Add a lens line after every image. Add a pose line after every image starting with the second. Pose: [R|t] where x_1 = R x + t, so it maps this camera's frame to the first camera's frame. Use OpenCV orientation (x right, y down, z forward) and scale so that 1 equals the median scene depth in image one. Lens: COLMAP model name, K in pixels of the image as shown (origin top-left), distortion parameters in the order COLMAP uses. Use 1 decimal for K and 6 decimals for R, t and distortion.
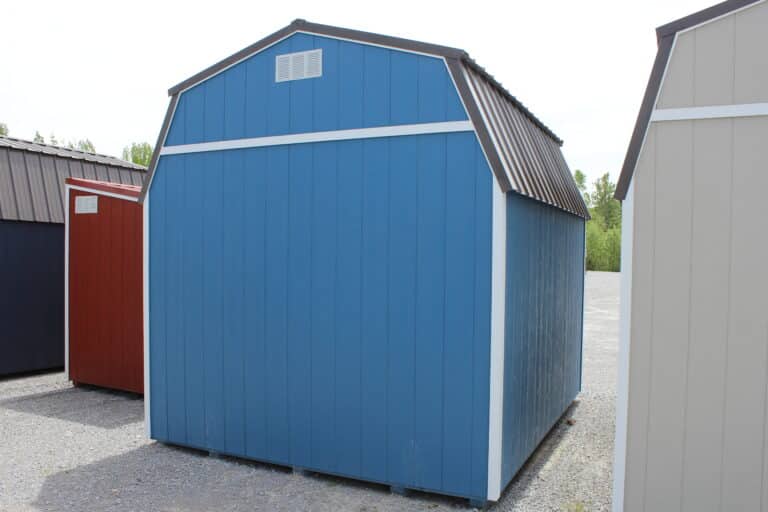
lens RADIAL K [[646.0, 0, 379.8], [0, 646.0, 276.7], [0, 0, 1]] dist [-0.177214, 0.167541]
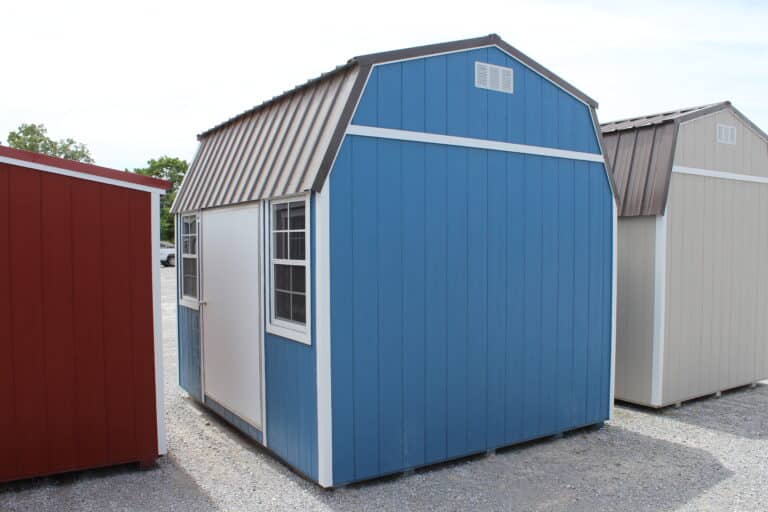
lens RADIAL K [[646.0, 0, 379.8], [0, 646.0, 276.7], [0, 0, 1]] dist [-0.177214, 0.167541]
pose [[0.529710, -0.056720, 0.846280, -1.156491], [0.042037, 0.998291, 0.040596, -0.046581], [-0.847137, 0.014071, 0.531189, 0.594791]]
